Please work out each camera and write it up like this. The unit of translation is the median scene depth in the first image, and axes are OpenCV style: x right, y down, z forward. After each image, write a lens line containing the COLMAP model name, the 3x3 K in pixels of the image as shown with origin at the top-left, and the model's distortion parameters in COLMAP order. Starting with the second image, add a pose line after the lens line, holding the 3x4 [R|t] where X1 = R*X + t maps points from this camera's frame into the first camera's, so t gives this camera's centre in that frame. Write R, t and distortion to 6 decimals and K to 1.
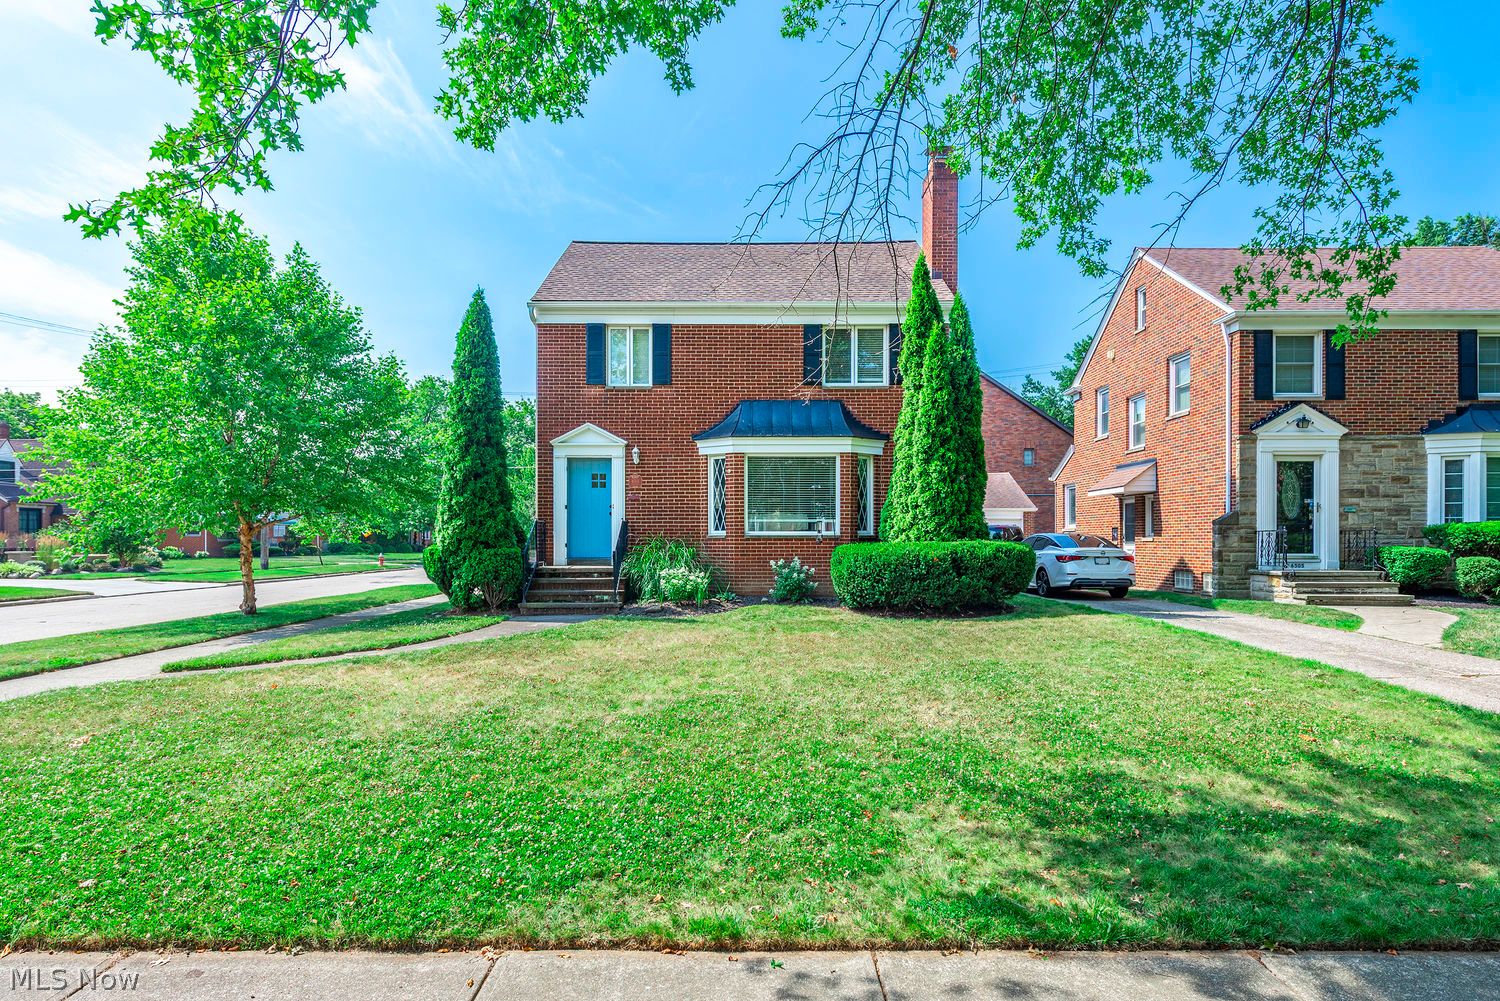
lens RADIAL K [[824.9, 0, 740.1], [0, 824.9, 541.3], [0, 0, 1]] dist [0.019227, -0.002529]
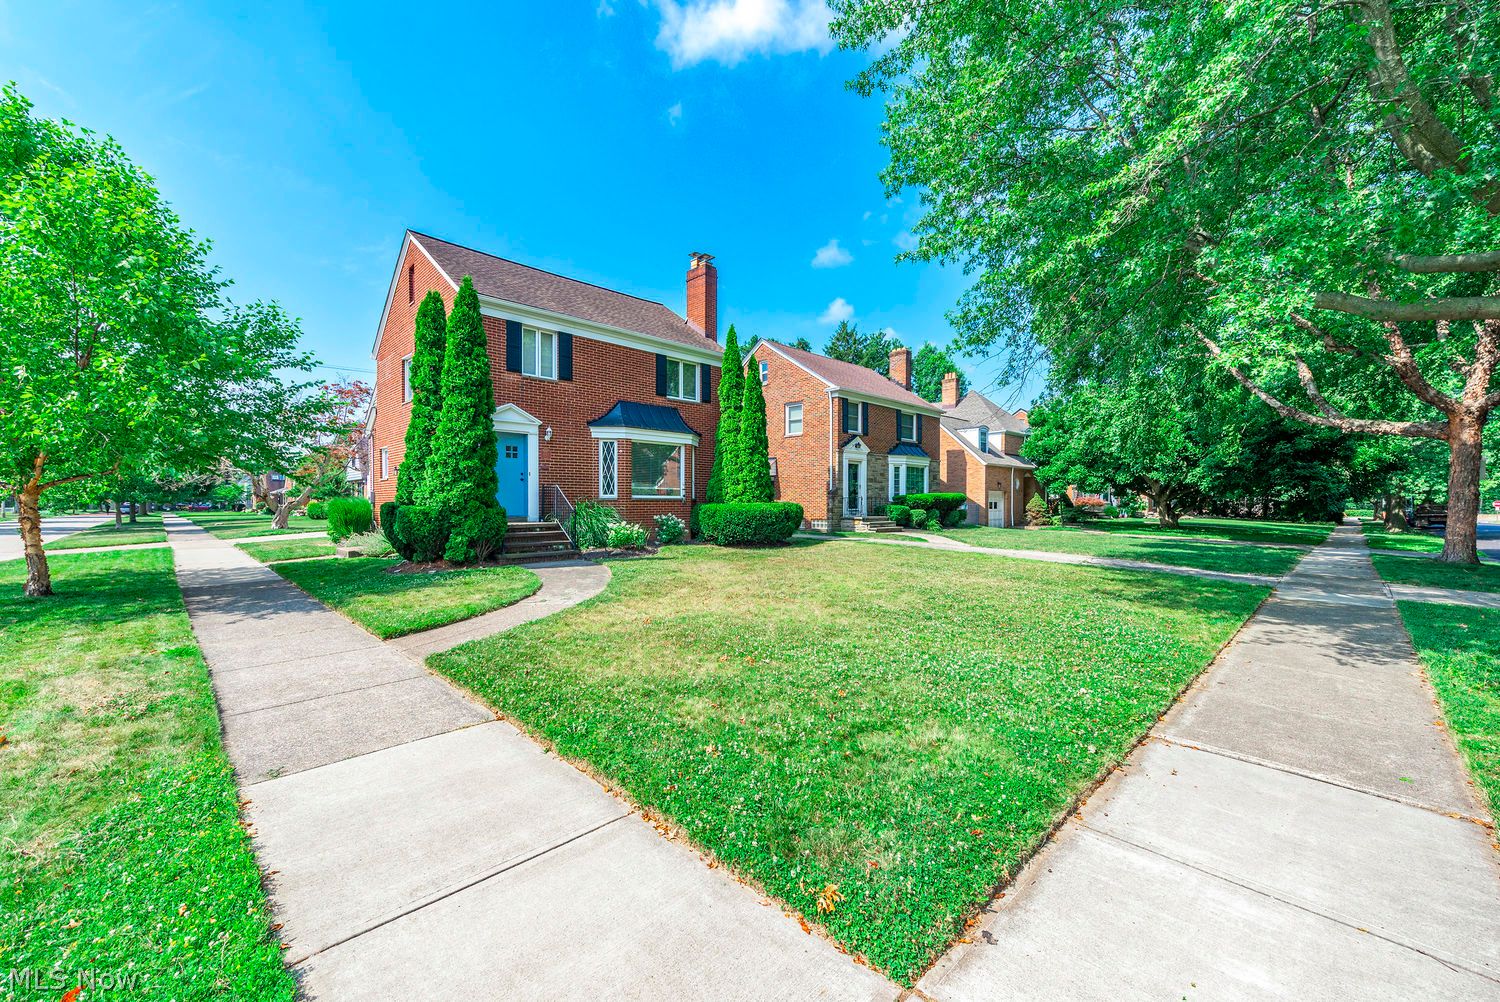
lens RADIAL K [[588.9, 0, 747.6], [0, 588.9, 508.1], [0, 0, 1]] dist [0.014815, -0.001661]
pose [[0.712884, -0.004891, 0.701265, -0.541177], [0.001181, 0.999983, 0.005775, 0.004008], [-0.701281, -0.003289, 0.712877, 0.147709]]
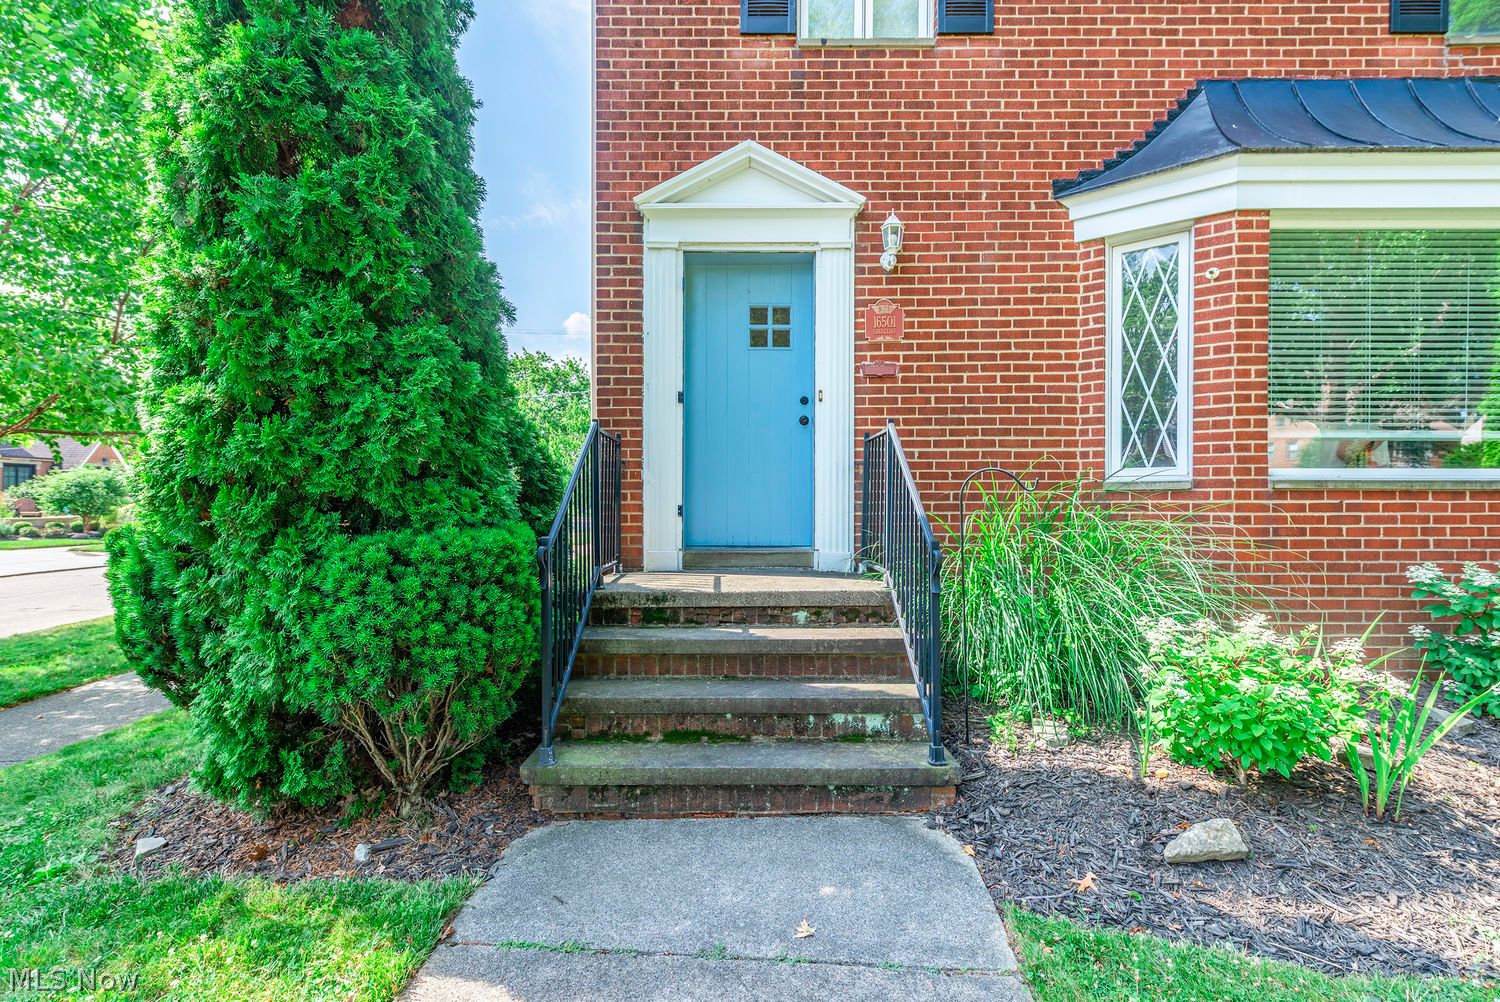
lens RADIAL K [[669.3, 0, 743.4], [0, 669.3, 503.2], [0, 0, 1]] dist [0.013062, -0.001136]
pose [[0.999994, 0.001096, -0.003318, -0.185112], [-0.001090, 0.999998, 0.001624, 0.001166], [0.003320, -0.001620, 0.999993, 0.730608]]
